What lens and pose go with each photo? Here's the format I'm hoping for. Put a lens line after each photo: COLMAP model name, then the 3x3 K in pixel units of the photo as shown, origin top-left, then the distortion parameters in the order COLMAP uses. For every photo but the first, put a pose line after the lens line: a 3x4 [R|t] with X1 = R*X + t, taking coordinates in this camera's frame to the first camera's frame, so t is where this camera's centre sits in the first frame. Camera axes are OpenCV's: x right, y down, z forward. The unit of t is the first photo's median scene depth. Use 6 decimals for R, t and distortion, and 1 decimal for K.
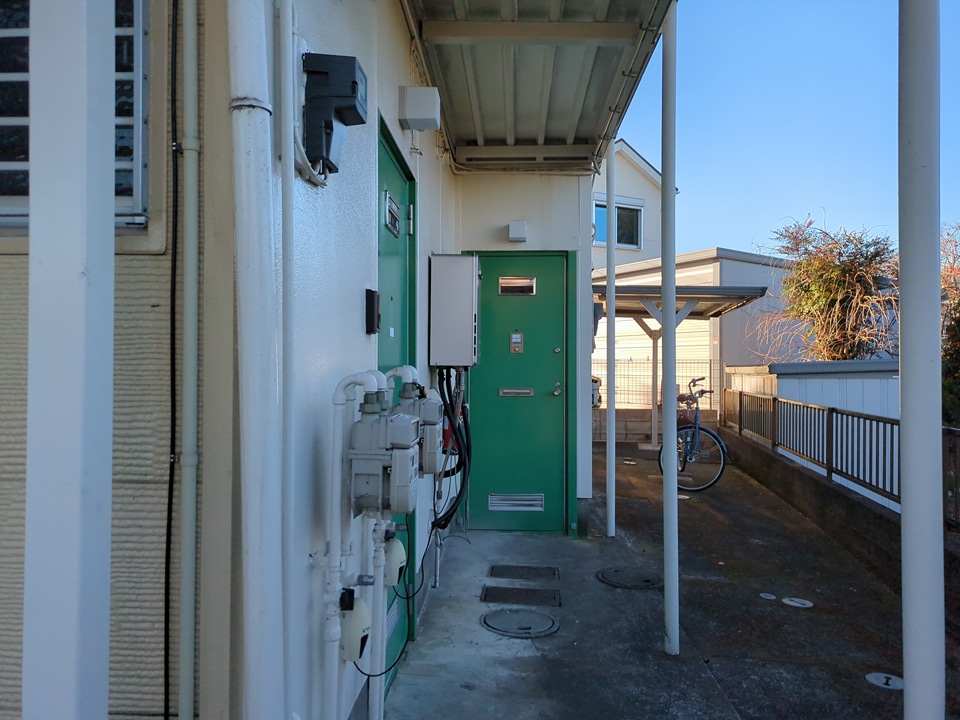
lens RADIAL K [[718.1, 0, 474.7], [0, 718.1, 362.4], [0, 0, 1]] dist [0.032314, -0.016903]
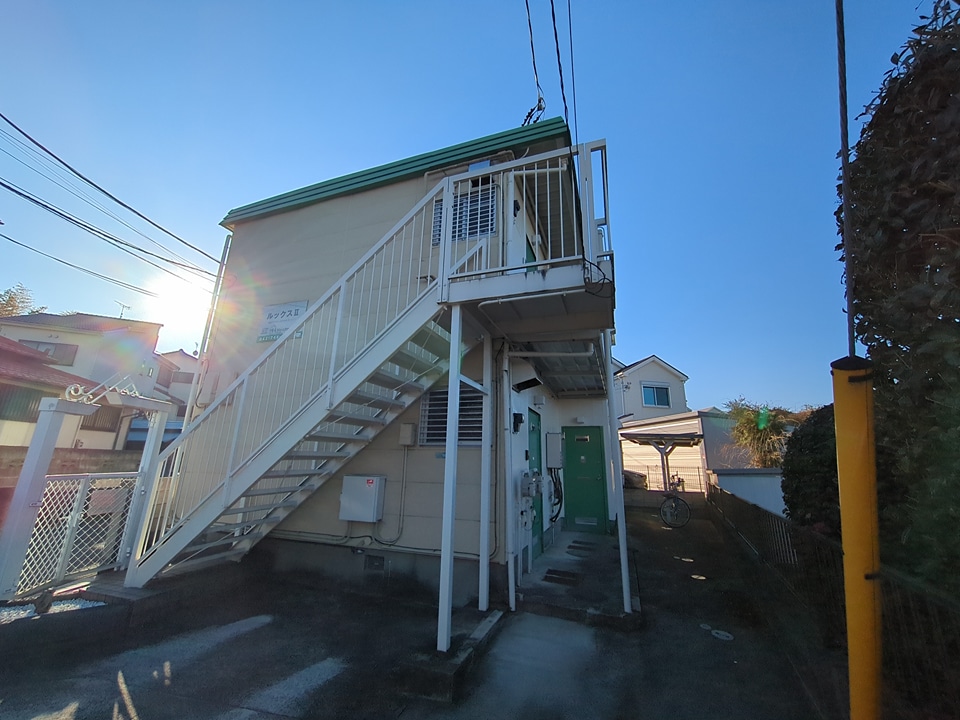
lens RADIAL K [[374.7, 0, 480.2], [0, 374.7, 358.8], [0, 0, 1]] dist [0.000370, -0.000200]
pose [[0.958327, -0.061778, -0.278913, 0.106724], [-0.016165, 0.963046, -0.268853, -0.005968], [0.285215, 0.262158, 0.921914, -0.560614]]
